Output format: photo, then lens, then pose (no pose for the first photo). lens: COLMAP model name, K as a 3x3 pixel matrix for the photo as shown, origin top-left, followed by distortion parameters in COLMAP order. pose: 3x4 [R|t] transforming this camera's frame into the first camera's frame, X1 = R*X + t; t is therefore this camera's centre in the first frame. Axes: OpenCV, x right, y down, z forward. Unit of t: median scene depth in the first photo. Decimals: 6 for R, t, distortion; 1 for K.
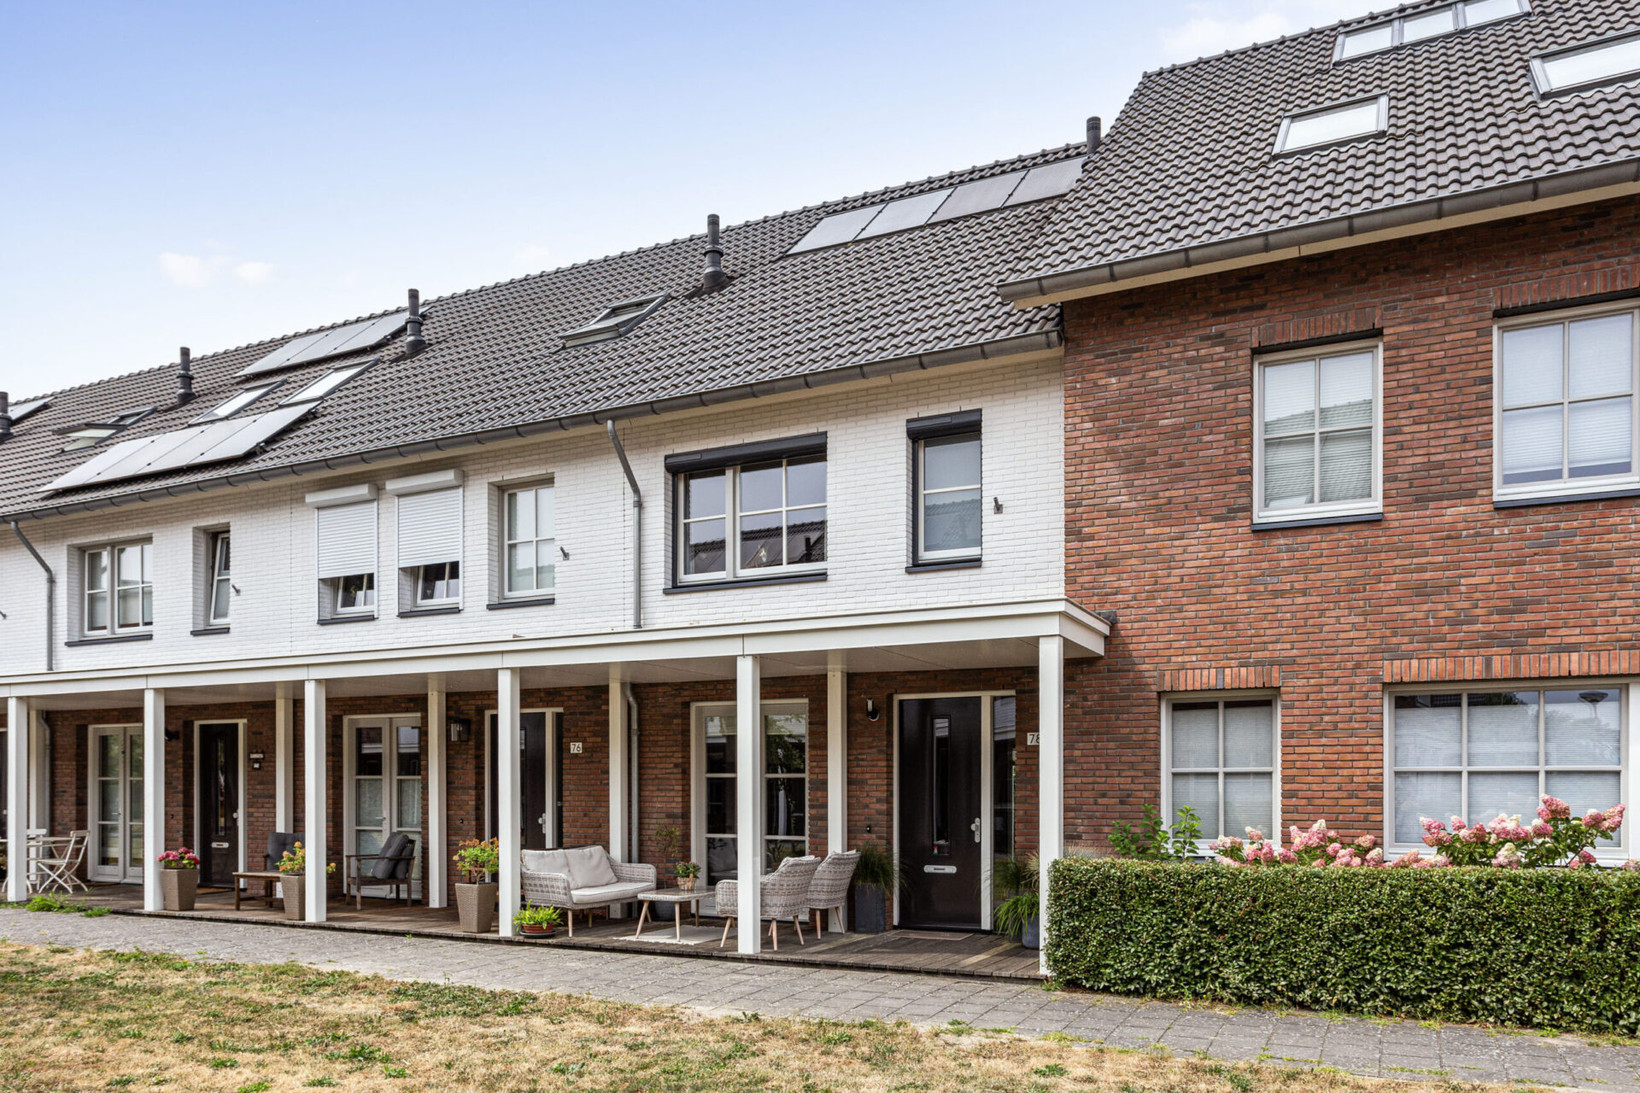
lens RADIAL K [[991.9, 0, 820.5], [0, 991.9, 551.9], [0, 0, 1]] dist [-0.007464, 0.001196]
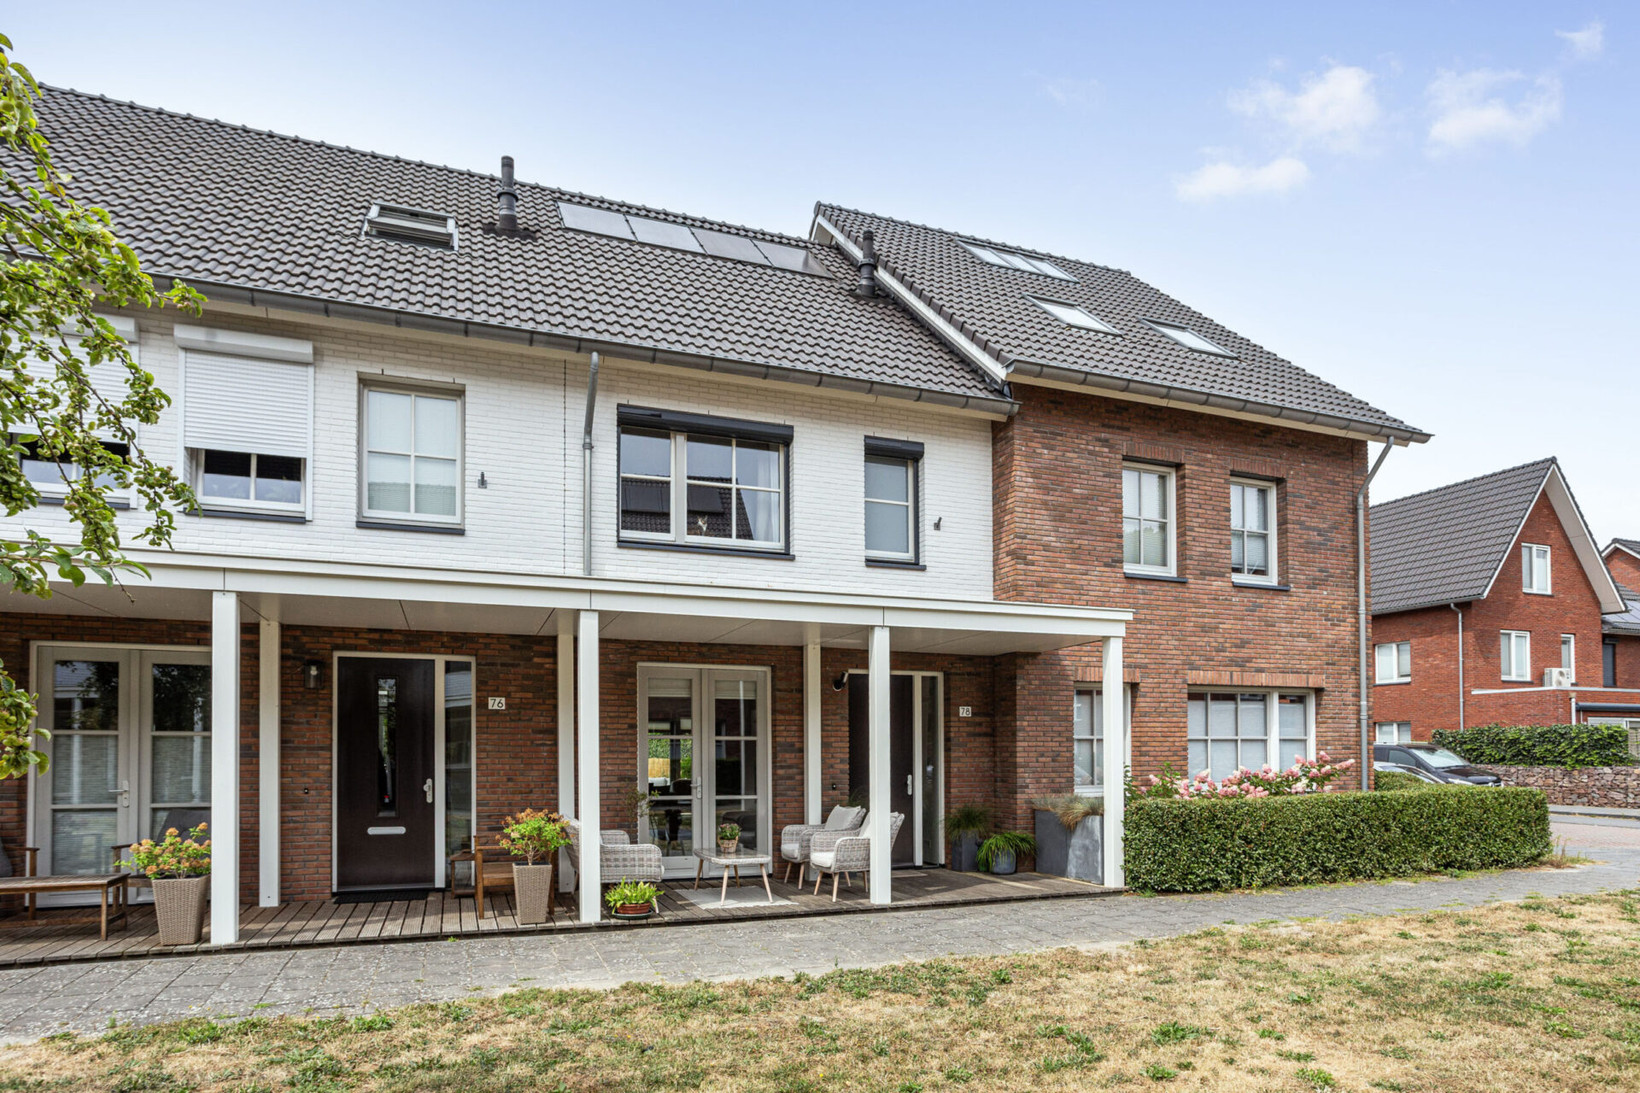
lens RADIAL K [[873.4, 0, 813.0], [0, 873.4, 518.9], [0, 0, 1]] dist [-0.035234, 0.020375]
pose [[0.729444, 0.175385, 0.661175, -0.735947], [-0.158508, 0.983602, -0.086039, 0.074679], [-0.665423, -0.042041, 0.745282, 0.317646]]
